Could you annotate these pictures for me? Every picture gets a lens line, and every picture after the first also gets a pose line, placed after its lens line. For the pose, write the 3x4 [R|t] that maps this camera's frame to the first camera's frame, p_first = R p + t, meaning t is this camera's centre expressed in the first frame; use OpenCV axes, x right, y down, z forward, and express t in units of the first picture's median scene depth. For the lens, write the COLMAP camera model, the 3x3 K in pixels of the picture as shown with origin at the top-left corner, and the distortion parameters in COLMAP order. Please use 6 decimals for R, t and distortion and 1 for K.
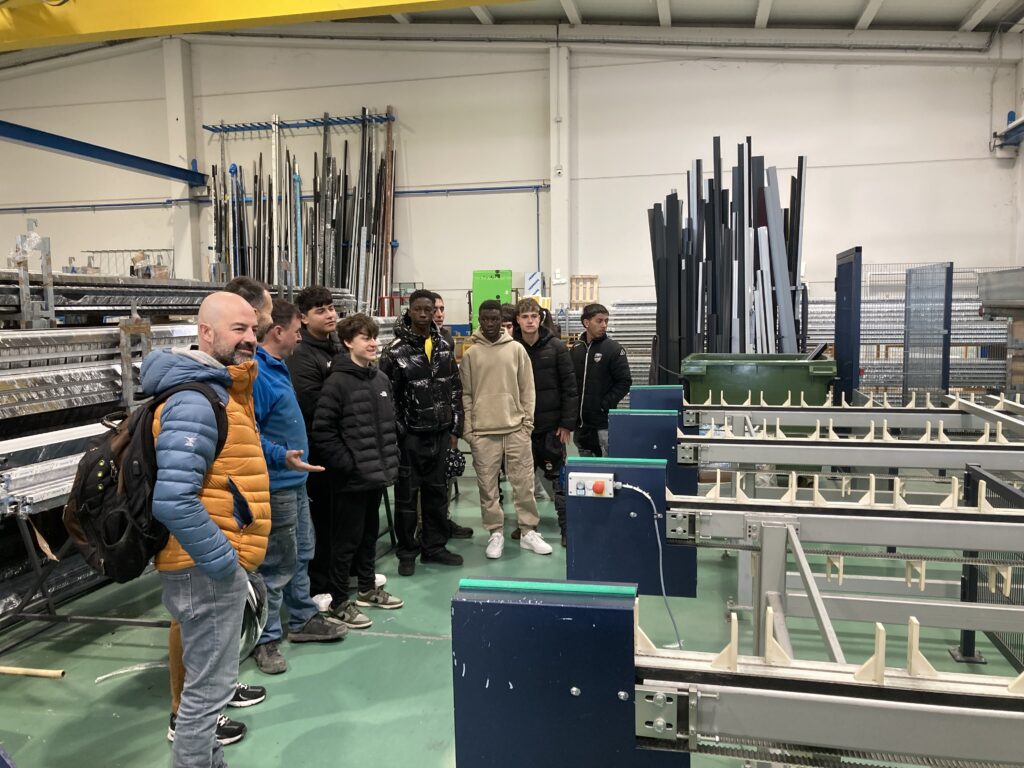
lens RADIAL K [[846.1, 0, 503.1], [0, 846.1, 386.9], [0, 0, 1]] dist [0.042806, -0.004284]
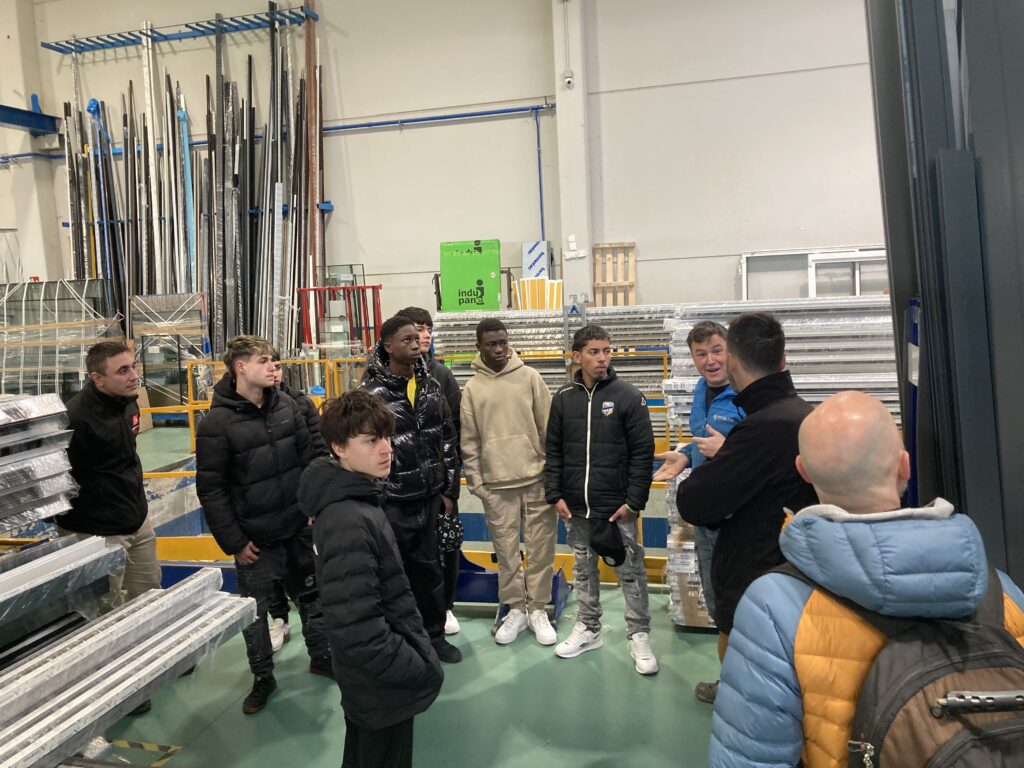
lens RADIAL K [[846.1, 0, 513.5], [0, 846.1, 379.8], [0, 0, 1]] dist [0.042806, -0.004284]
pose [[0.999050, -0.034433, -0.026712, 0.031109], [0.034990, 0.999174, 0.020659, -0.041015], [0.025979, -0.021574, 0.999430, 0.326626]]
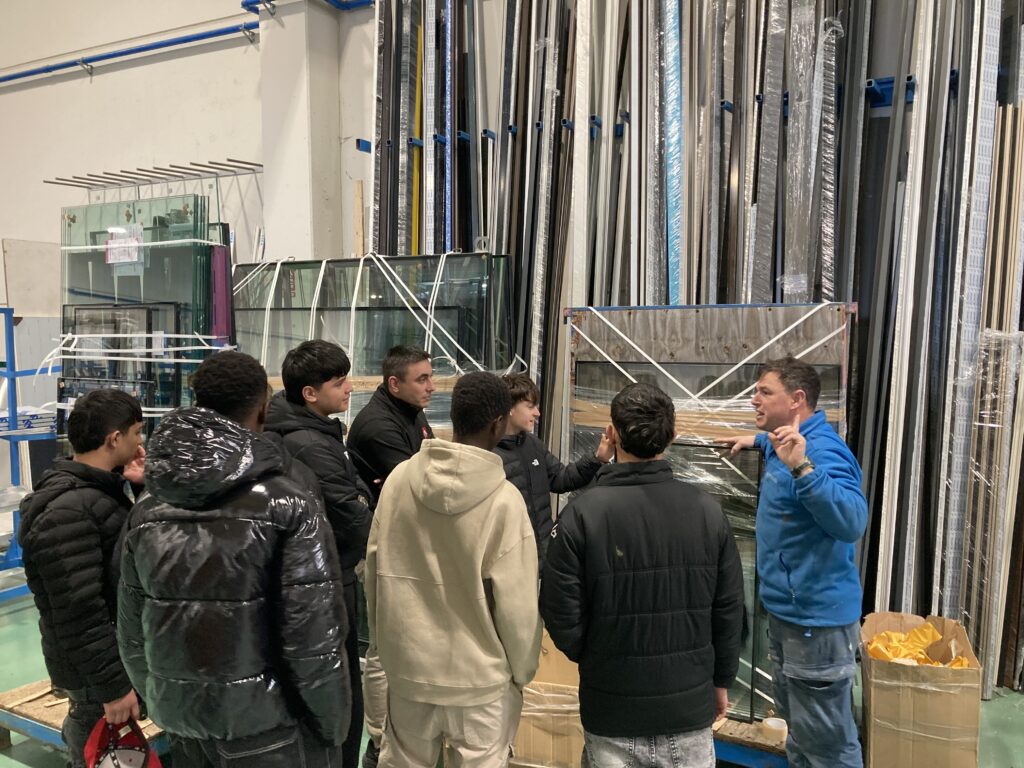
lens RADIAL K [[846.1, 0, 516.5], [0, 846.1, 387.3], [0, 0, 1]] dist [0.042806, -0.004284]
pose [[0.973068, 0.030753, -0.228459, -0.225267], [-0.035620, 0.999217, -0.017208, -0.075797], [0.227751, 0.024882, 0.973401, 0.740871]]
